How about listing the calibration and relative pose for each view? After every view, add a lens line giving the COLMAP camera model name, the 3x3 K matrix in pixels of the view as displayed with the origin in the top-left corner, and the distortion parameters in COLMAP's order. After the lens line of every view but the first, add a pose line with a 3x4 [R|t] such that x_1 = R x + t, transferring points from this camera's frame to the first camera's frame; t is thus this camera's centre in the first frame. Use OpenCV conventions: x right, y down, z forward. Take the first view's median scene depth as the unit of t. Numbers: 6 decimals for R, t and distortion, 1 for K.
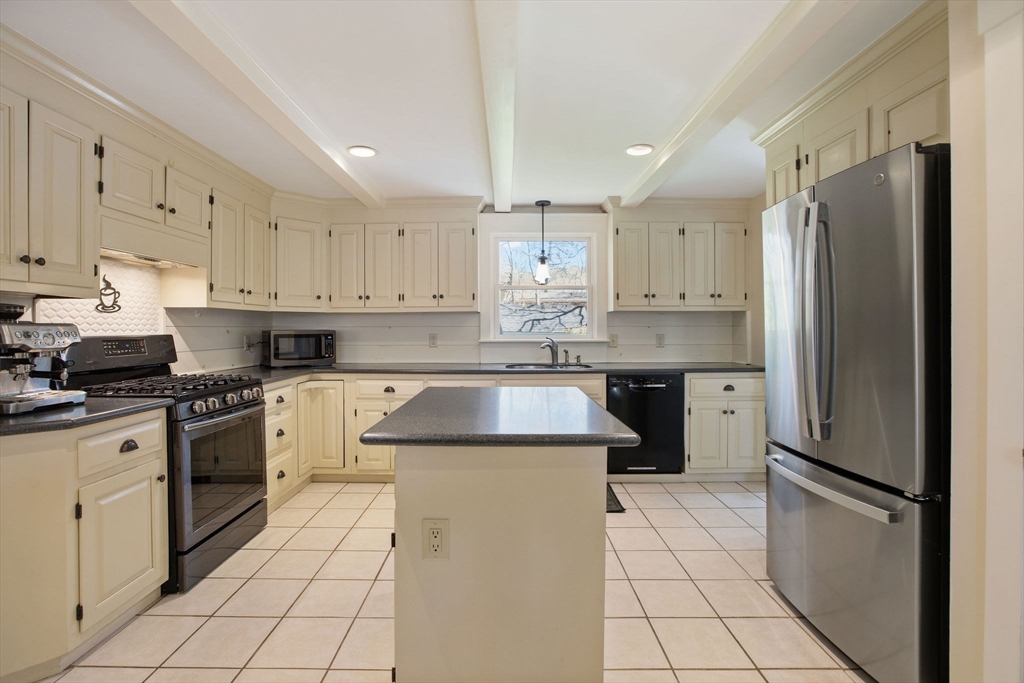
lens RADIAL K [[478.8, 0, 501.3], [0, 478.8, 333.4], [0, 0, 1]] dist [-0.064063, 0.017839]
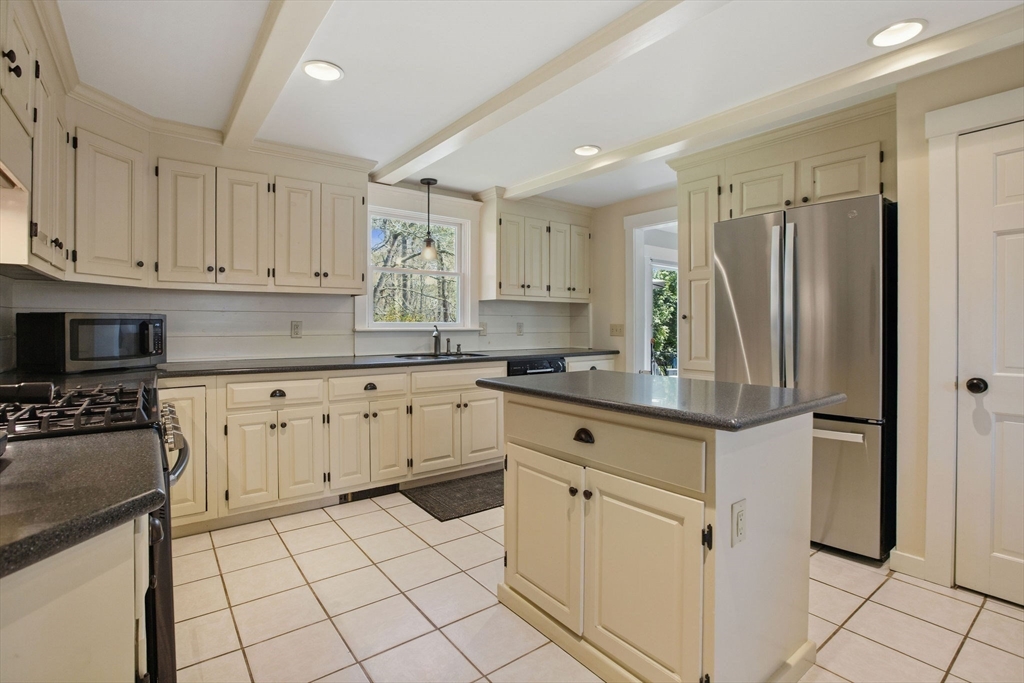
lens RADIAL K [[482.7, 0, 494.6], [0, 482.7, 324.9], [0, 0, 1]] dist [-0.056696, 0.016197]
pose [[0.800585, 0.002739, 0.599213, -0.386015], [0.000593, 0.999985, -0.005364, 0.012631], [-0.599219, 0.004649, 0.800572, 0.179306]]
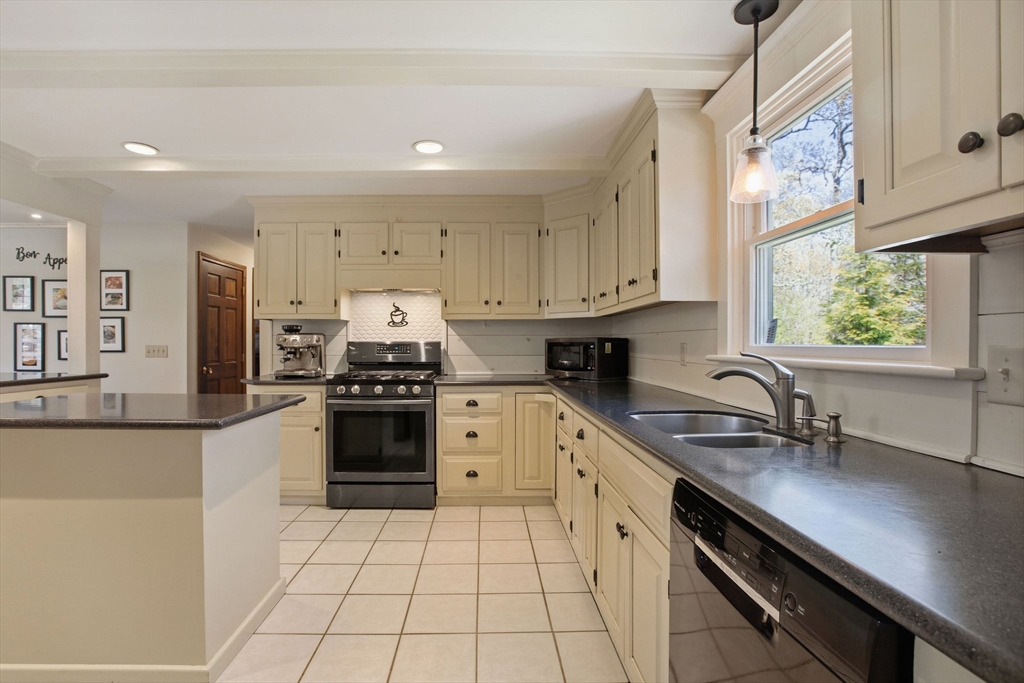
lens RADIAL K [[476.0, 0, 510.3], [0, 476.0, 350.2], [0, 0, 1]] dist [-0.056049, 0.000066]
pose [[0.049291, 0.017013, -0.998640, 0.470184], [-0.009081, 0.999821, 0.016585, 0.002437], [0.998743, 0.008252, 0.049437, 0.815289]]
